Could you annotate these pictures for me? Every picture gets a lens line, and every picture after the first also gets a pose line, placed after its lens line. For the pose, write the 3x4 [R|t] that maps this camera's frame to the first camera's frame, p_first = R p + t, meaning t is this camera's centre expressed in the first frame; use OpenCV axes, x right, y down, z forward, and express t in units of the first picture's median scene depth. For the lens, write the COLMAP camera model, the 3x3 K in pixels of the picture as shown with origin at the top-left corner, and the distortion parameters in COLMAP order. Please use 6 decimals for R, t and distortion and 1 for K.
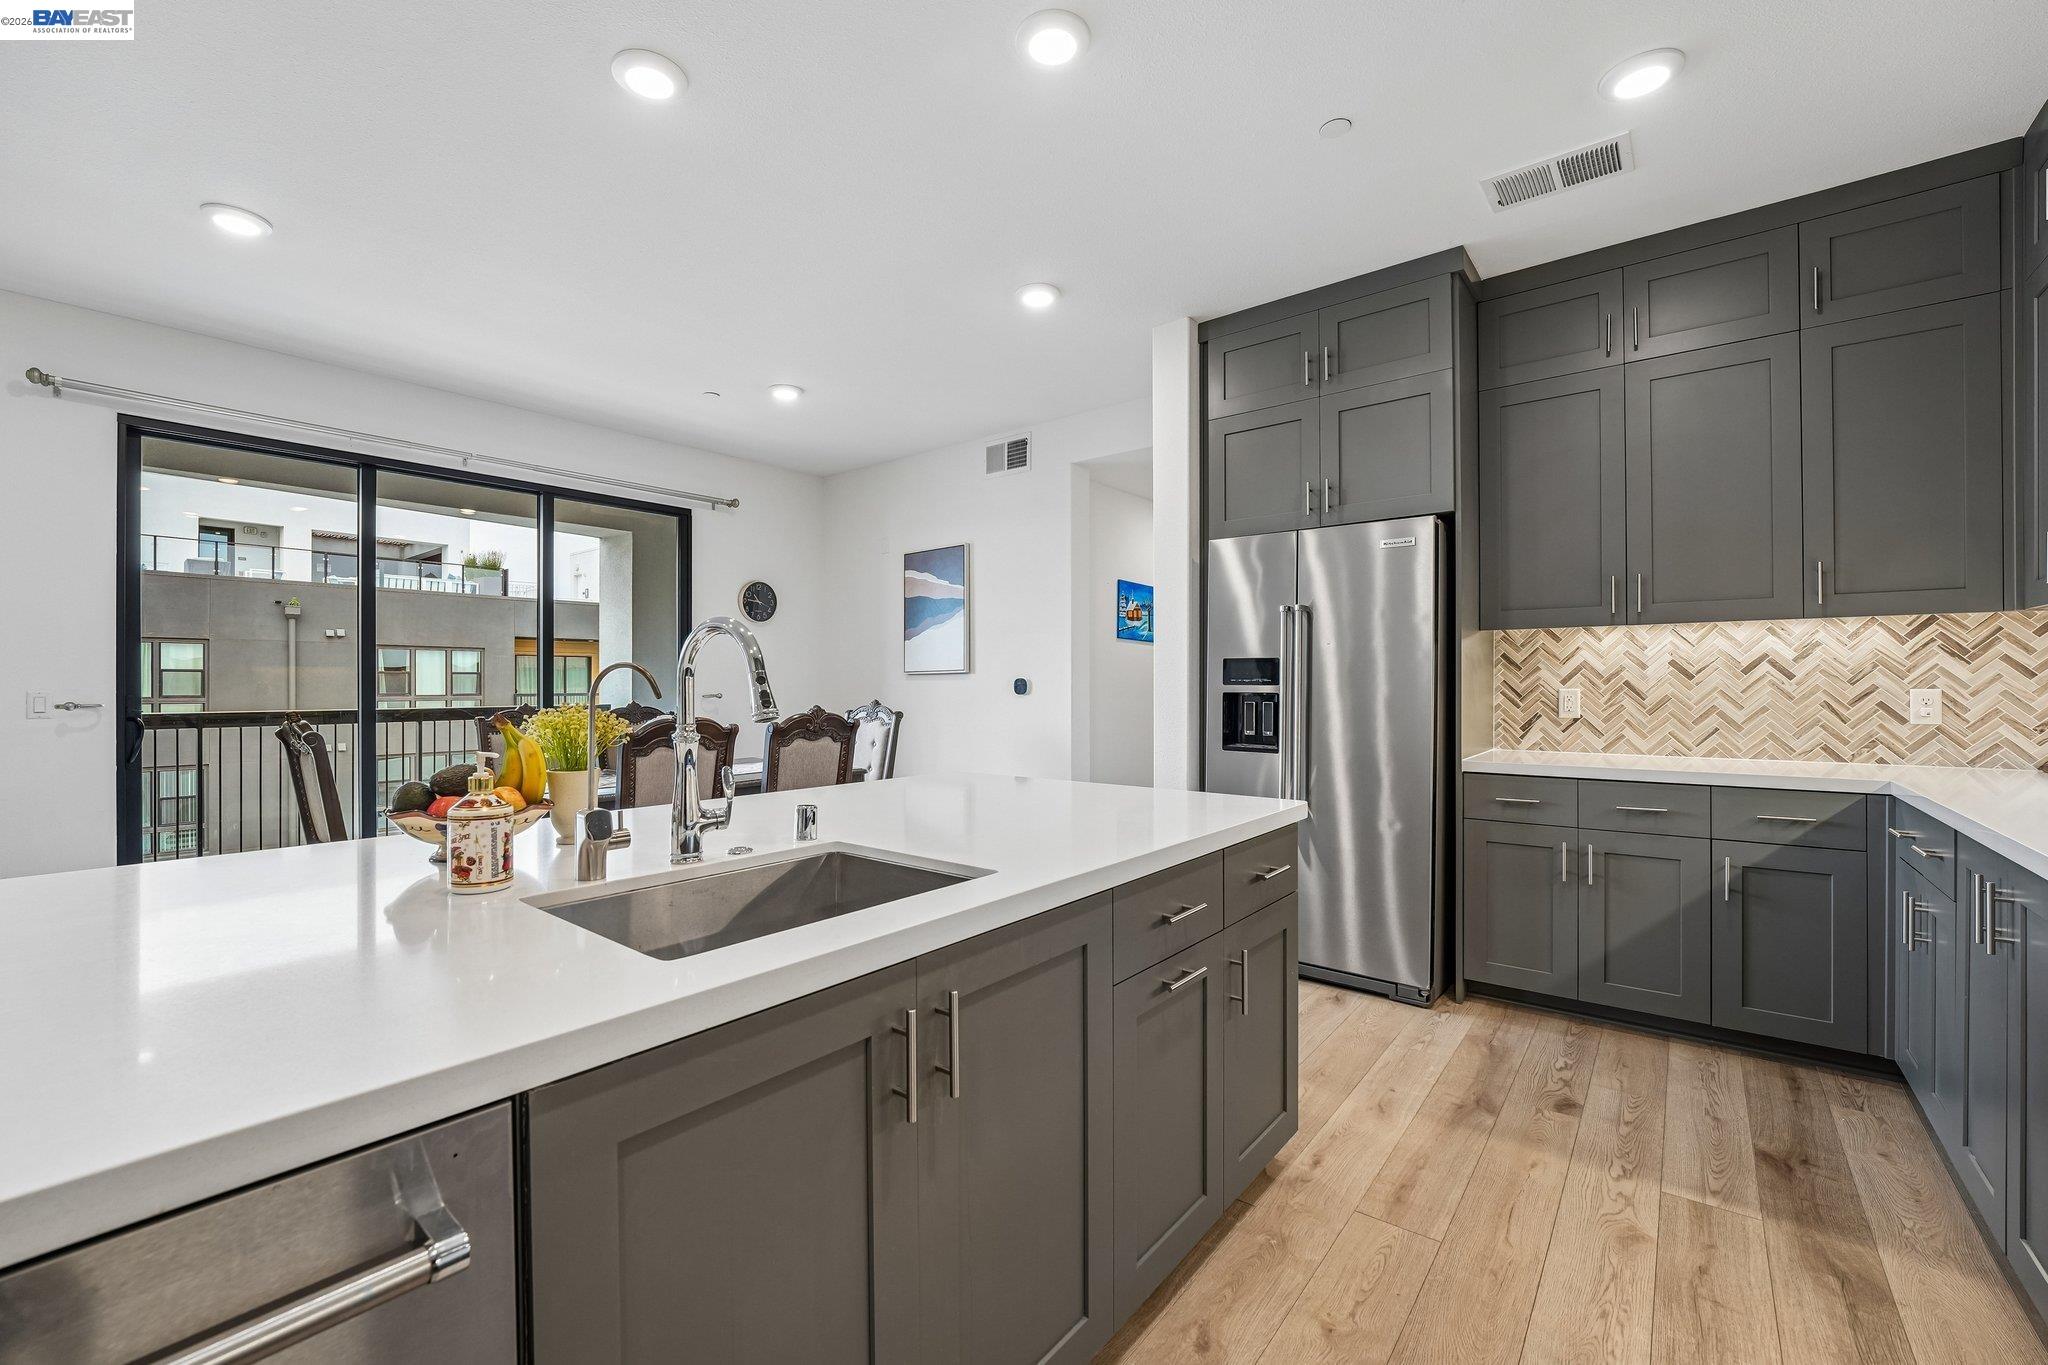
lens RADIAL K [[837.7, 0, 1018.6], [0, 837.7, 683.5], [0, 0, 1]] dist [-0.021395, 0.003618]
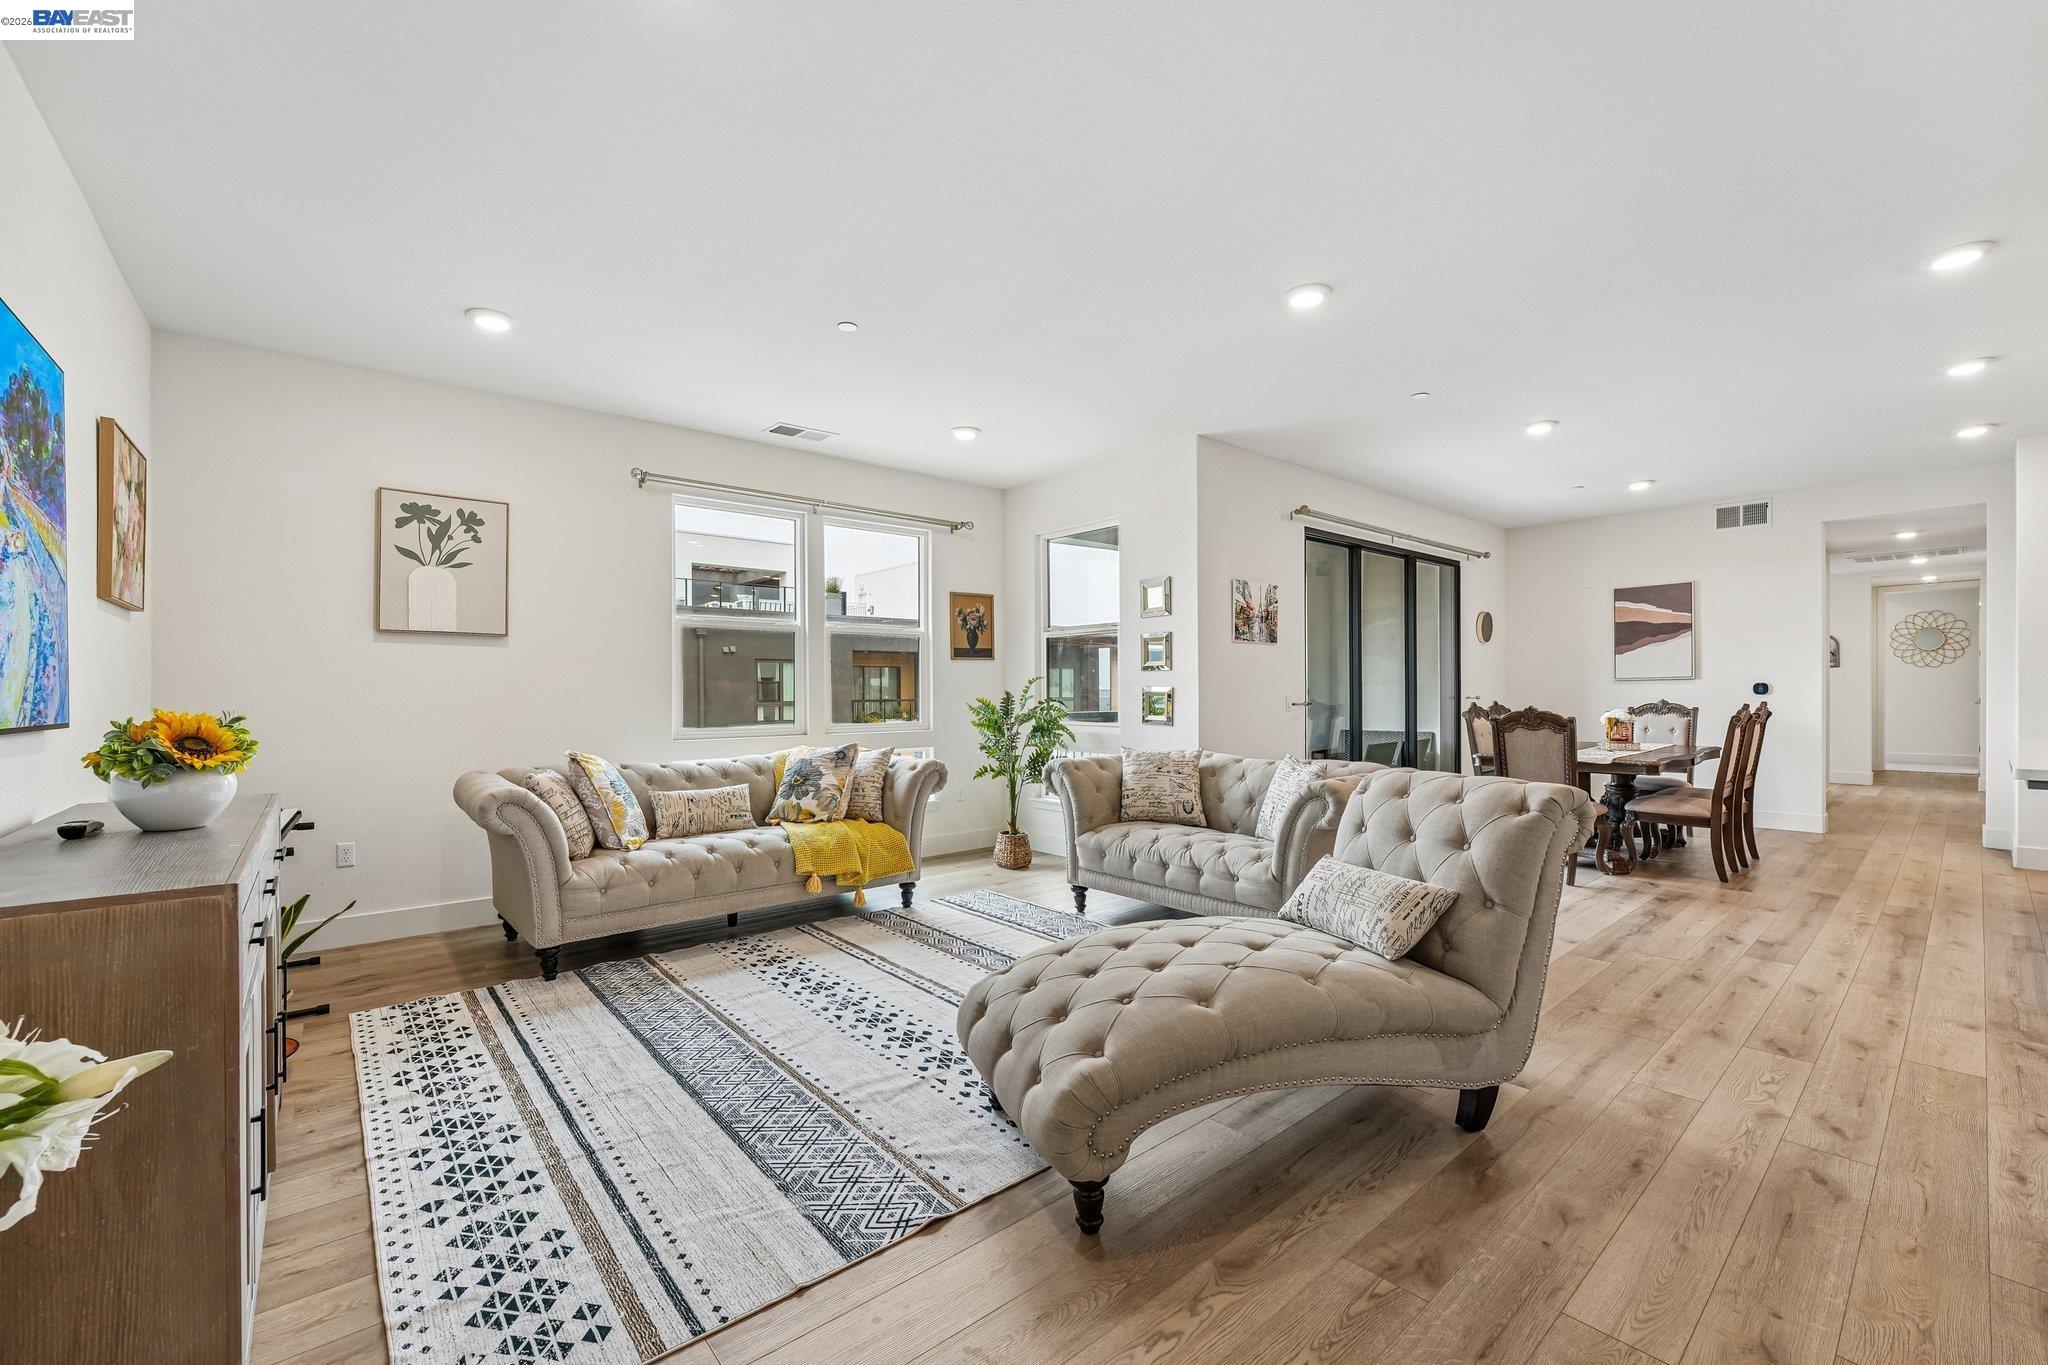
lens RADIAL K [[835.6, 0, 1009.4], [0, 835.6, 690.0], [0, 0, 1]] dist [-0.015134, -0.000089]
pose [[0.982986, -0.006623, -0.183560, -1.562088], [0.006978, 0.999975, 0.001285, -0.007148], [0.183547, -0.002544, 0.983008, -0.862266]]
